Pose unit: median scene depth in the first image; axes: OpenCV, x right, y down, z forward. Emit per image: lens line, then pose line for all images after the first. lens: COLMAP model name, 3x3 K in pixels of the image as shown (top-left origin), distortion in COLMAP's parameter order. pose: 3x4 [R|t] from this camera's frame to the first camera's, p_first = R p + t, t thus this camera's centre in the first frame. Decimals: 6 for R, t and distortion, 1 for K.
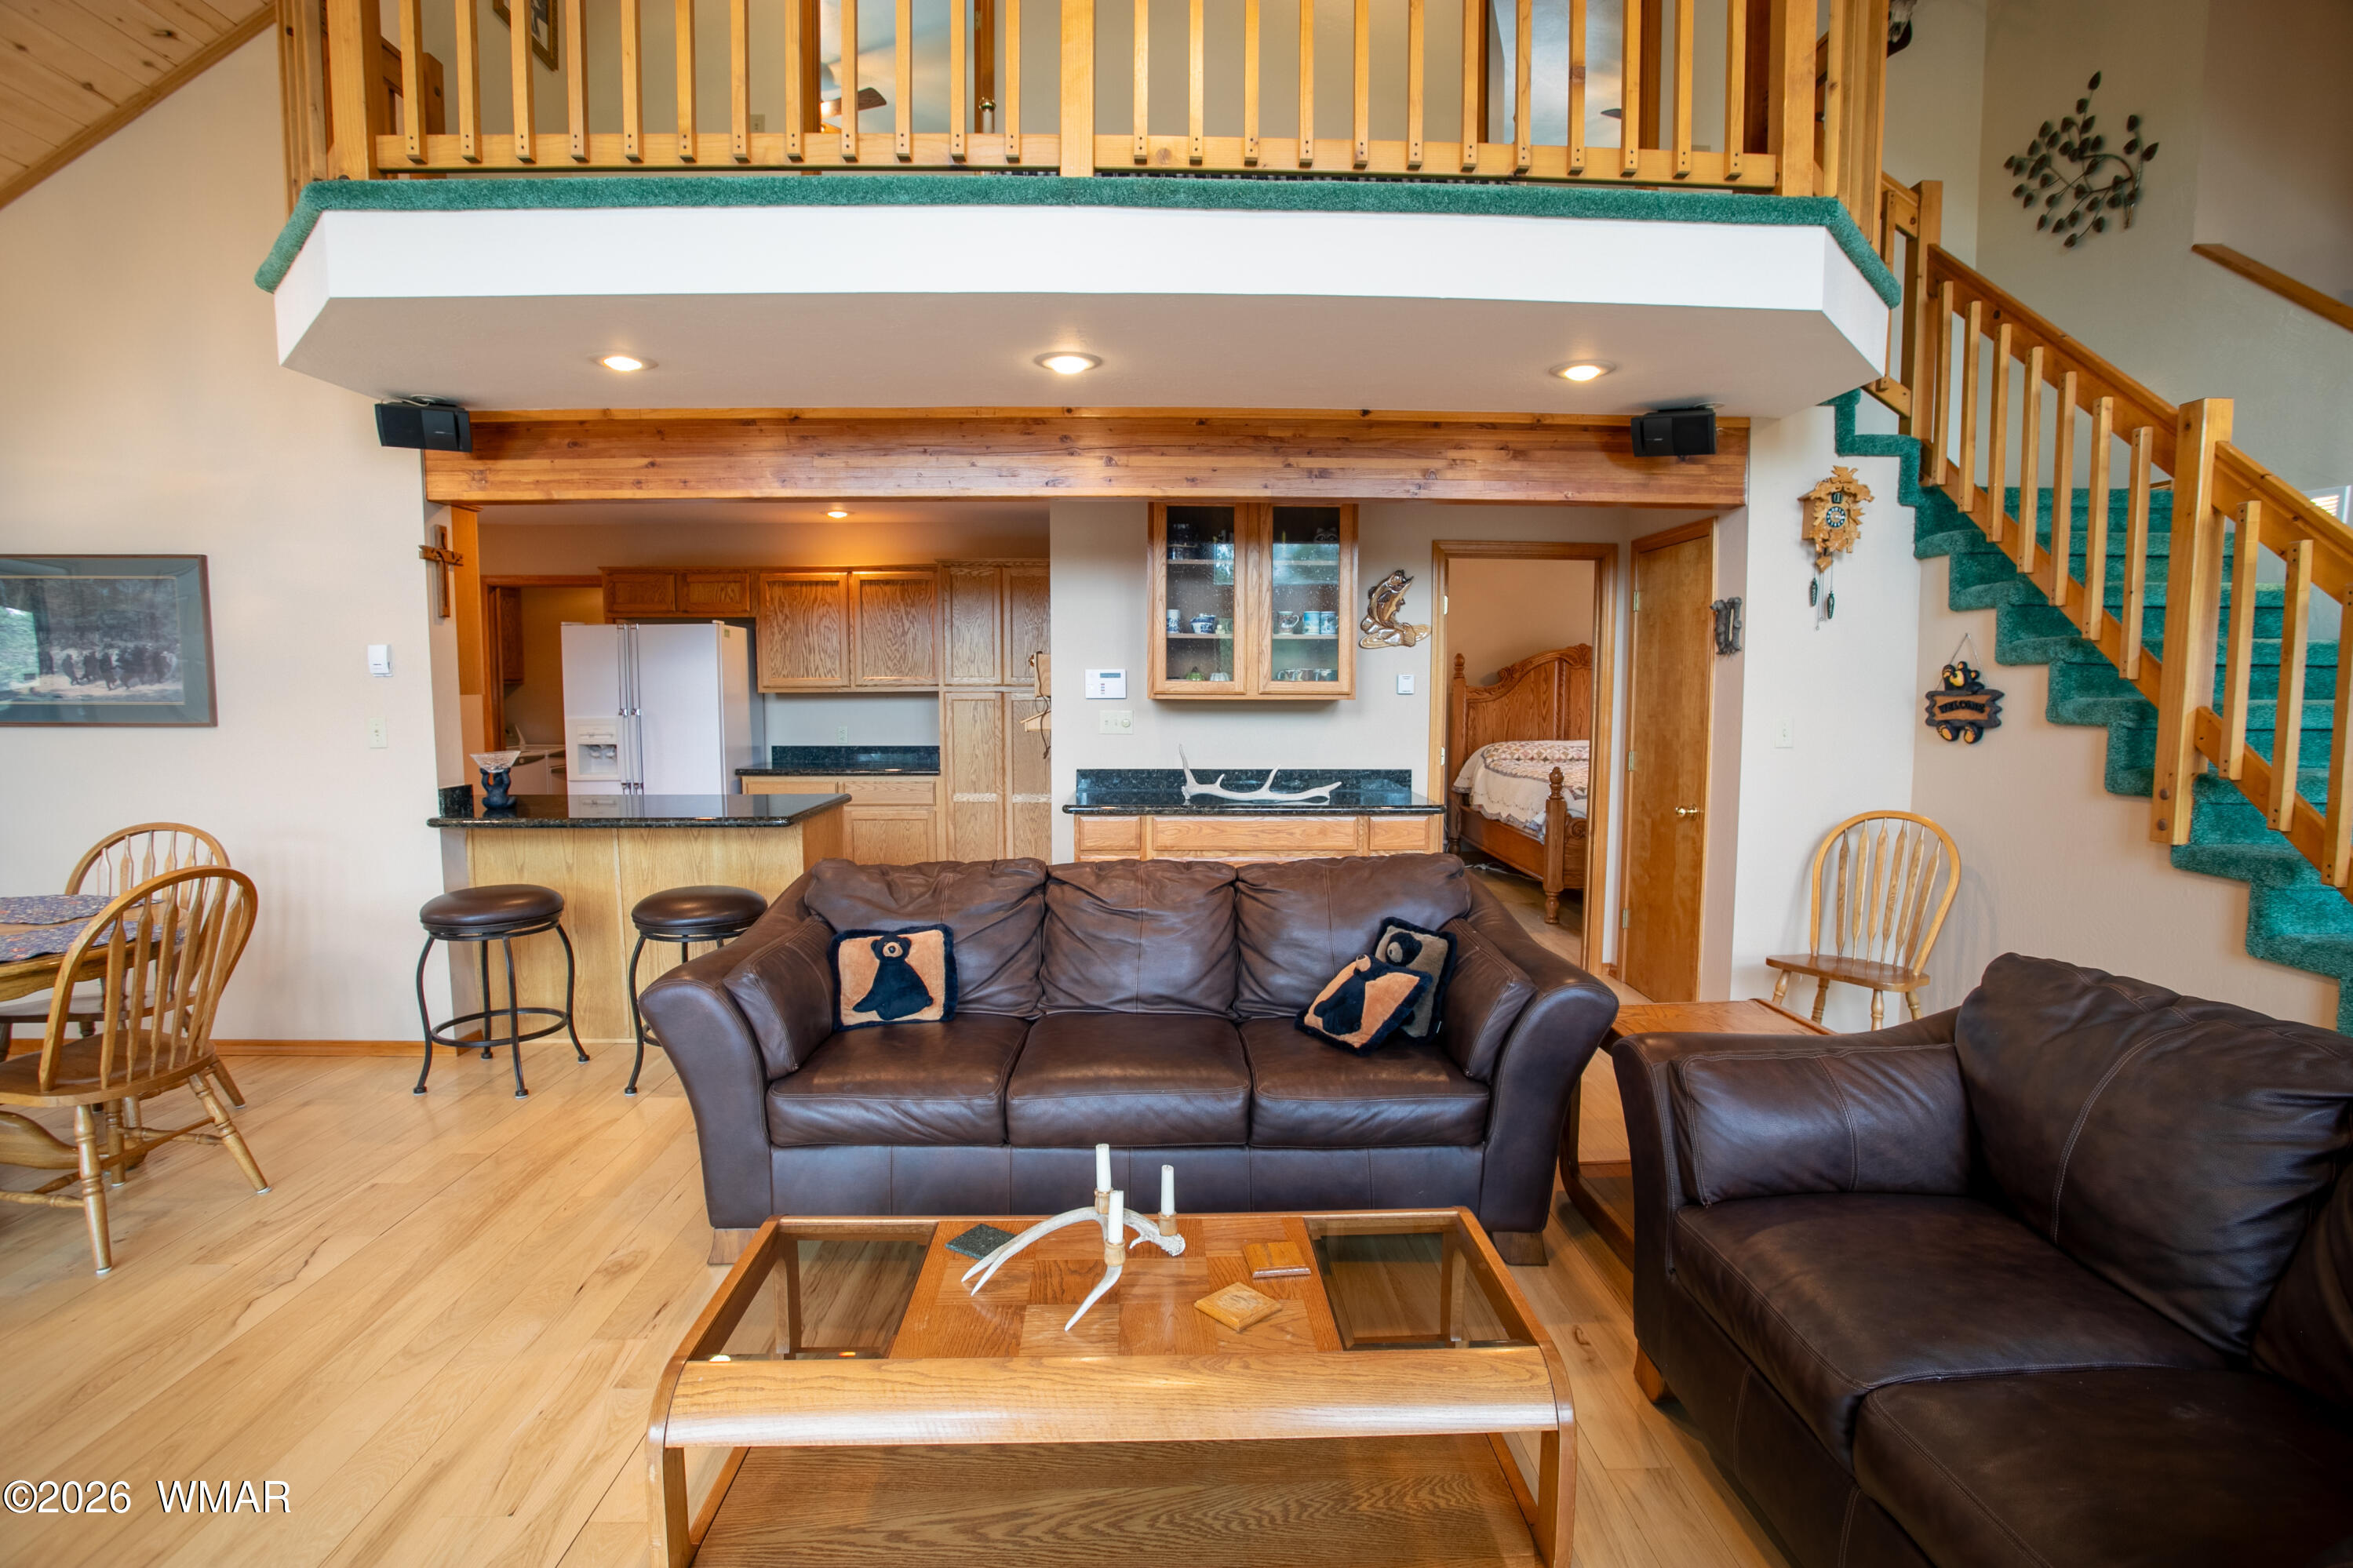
lens RADIAL K [[1152.5, 0, 1178.5], [0, 1152.5, 773.9], [0, 0, 1]] dist [-0.070581, 0.024788]
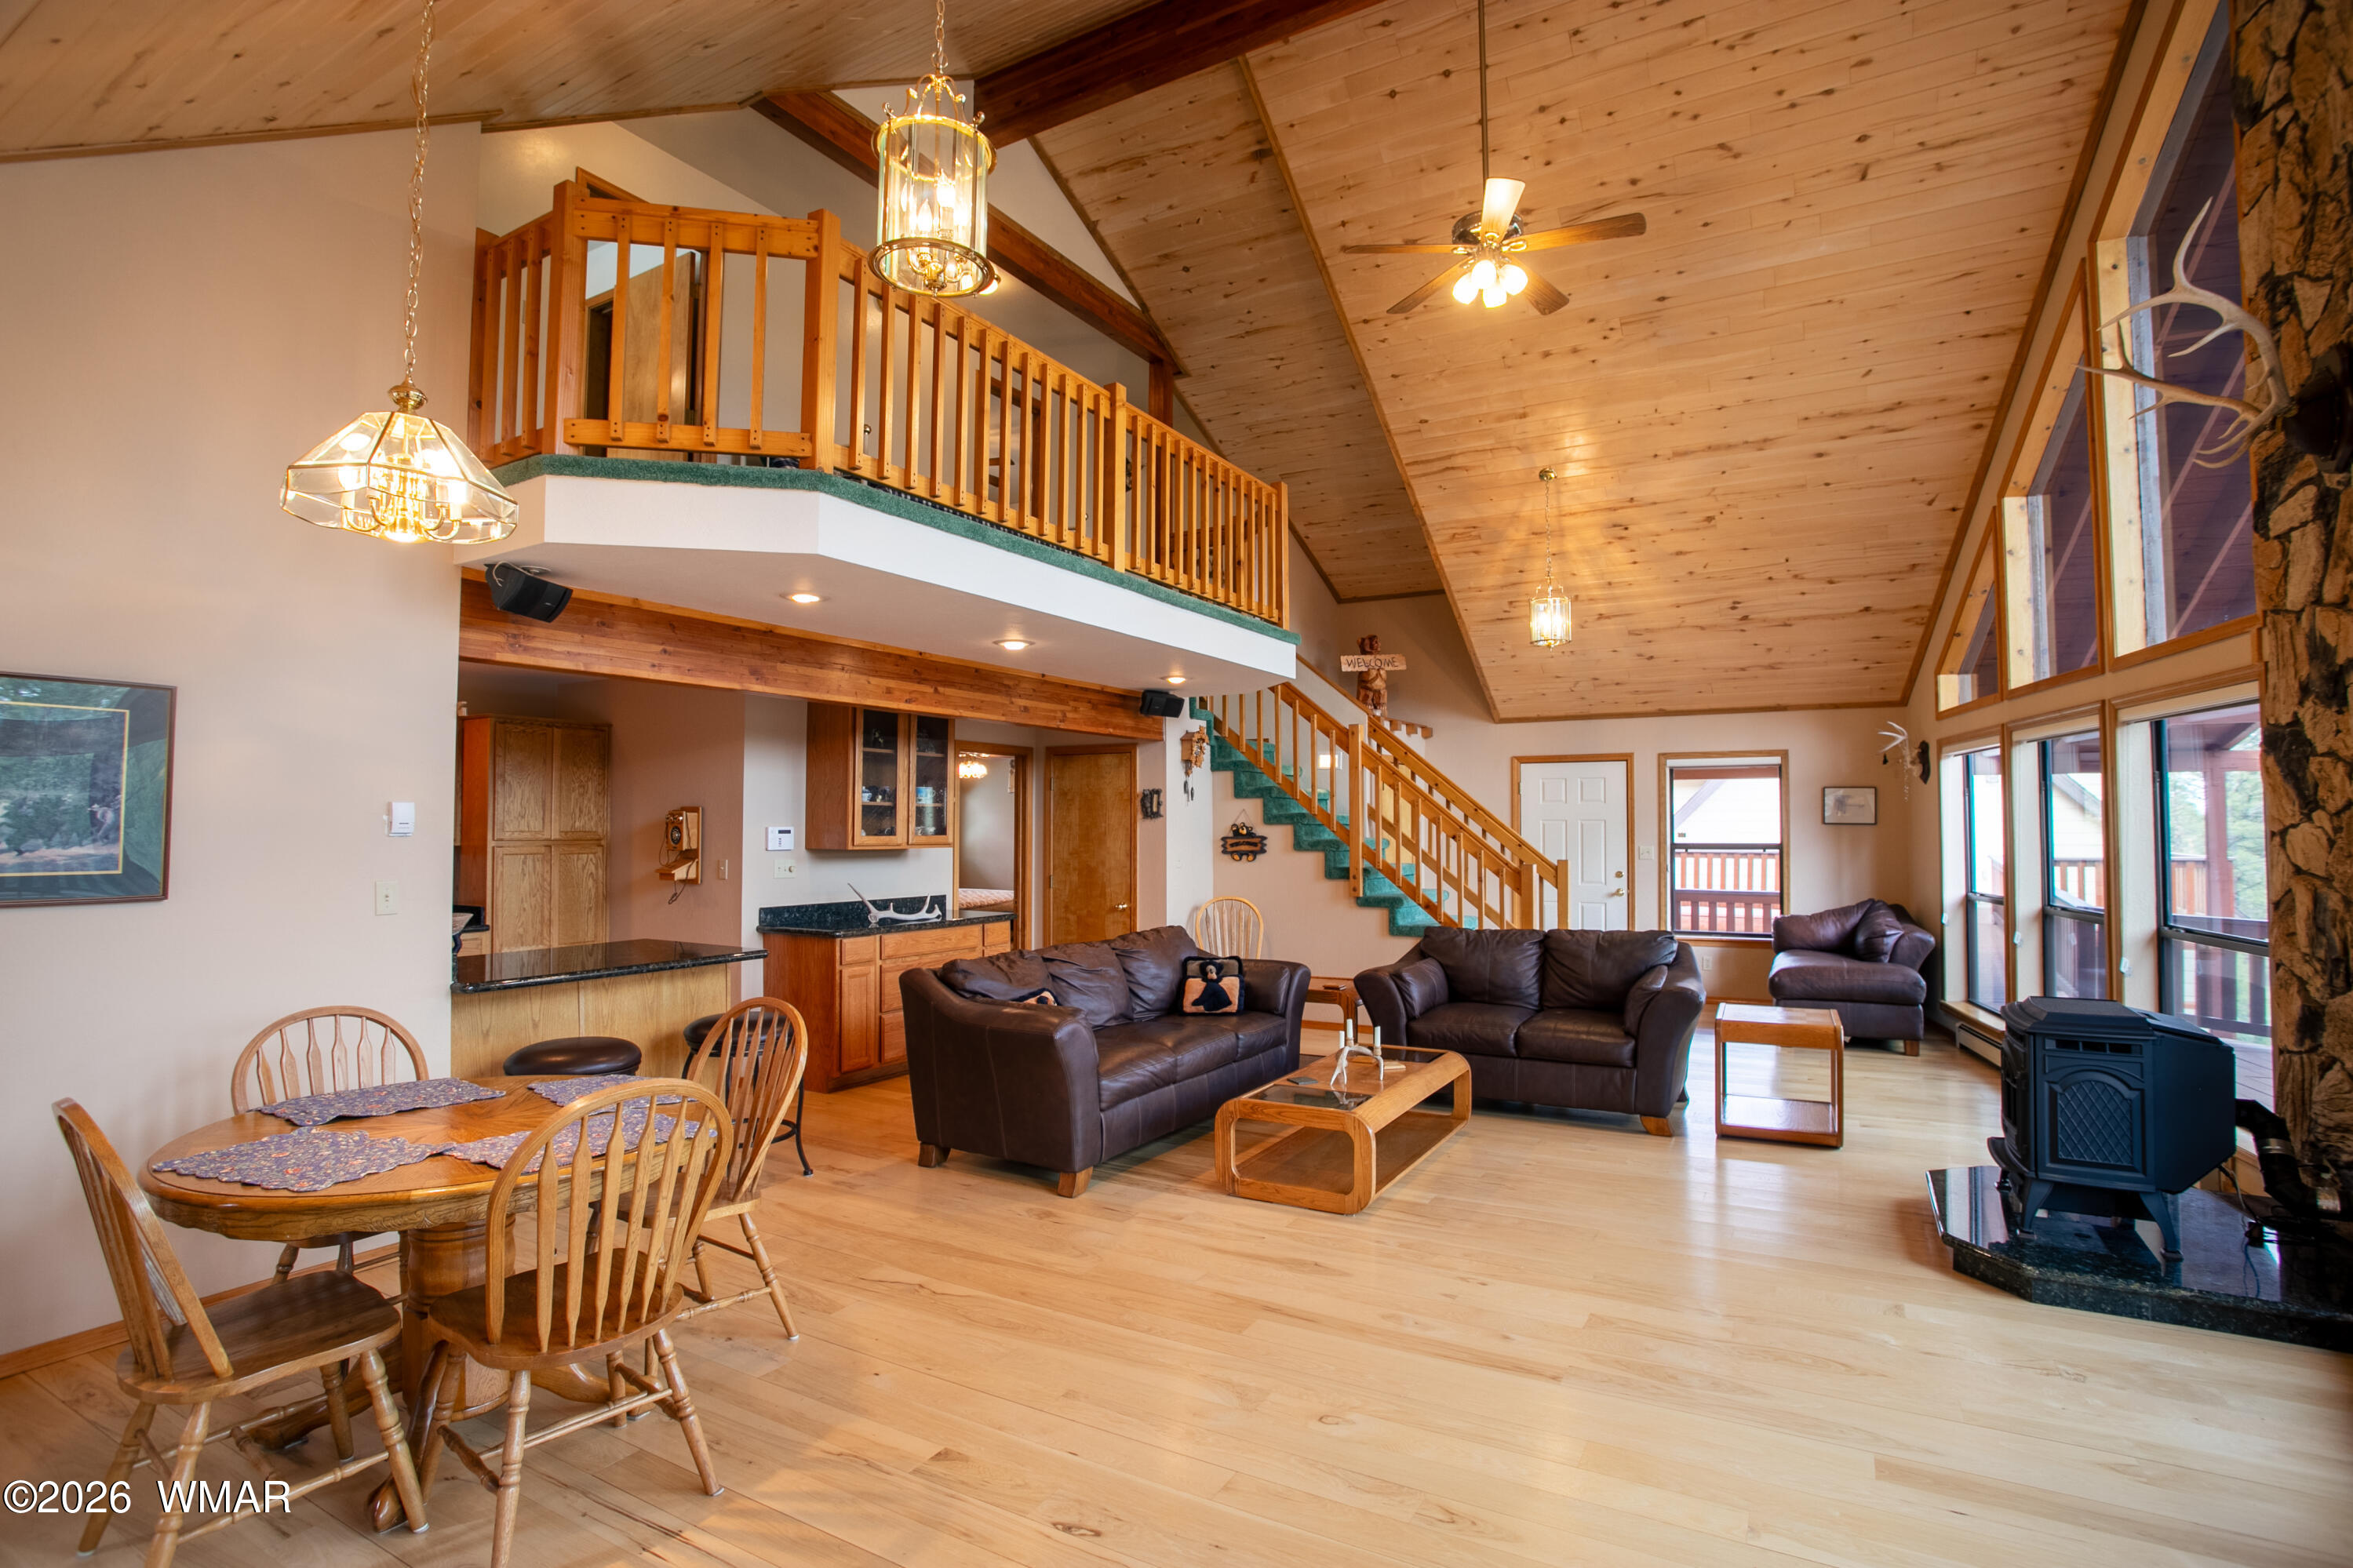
lens RADIAL K [[1152.5, 0, 1188.3], [0, 1152.5, 777.7], [0, 0, 1]] dist [-0.070581, 0.024788]
pose [[0.520773, 0.033520, 0.853037, -0.956149], [0.070157, 0.994168, -0.081897, -0.011492], [-0.850808, 0.102496, 0.515384, -0.028985]]
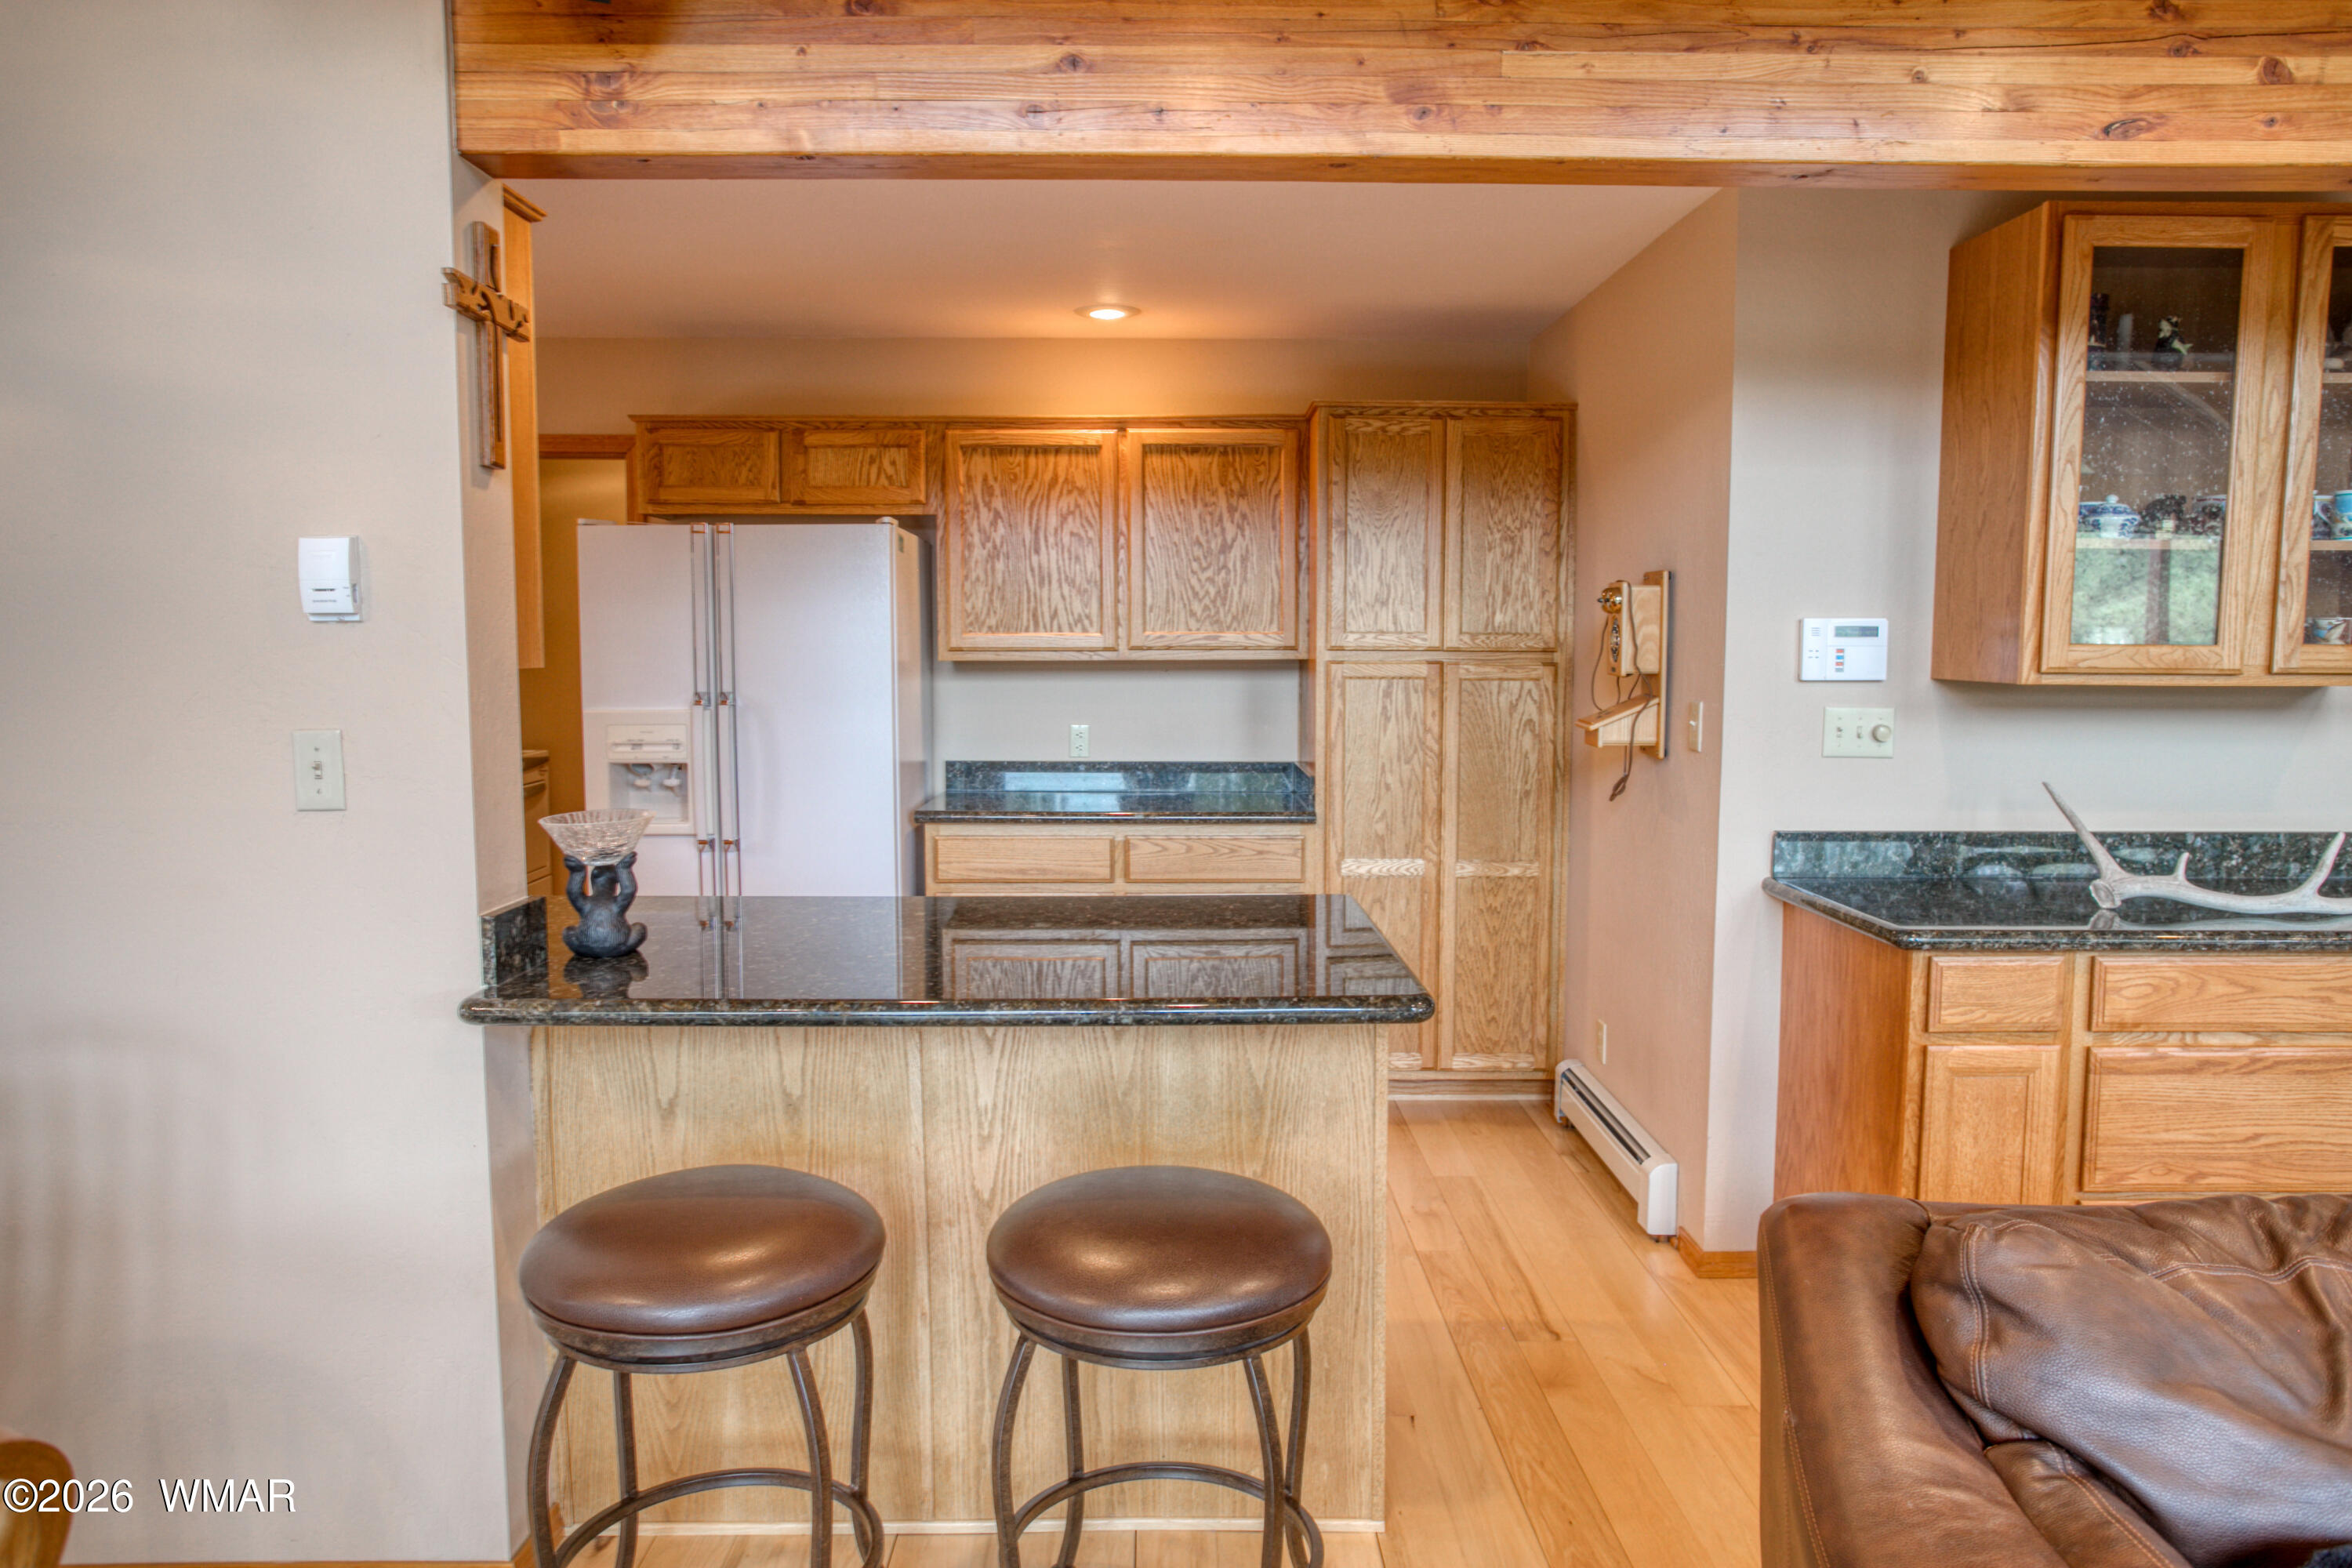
lens RADIAL K [[1577.9, 0, 1180.2], [0, 1577.9, 772.4], [0, 0, 1]] dist [-0.029426, 0.011684]
pose [[0.999960, 0.002359, -0.008629, -0.347166], [-0.002327, 0.999990, 0.003700, -0.032225], [0.008638, -0.003680, 0.999956, 0.390217]]
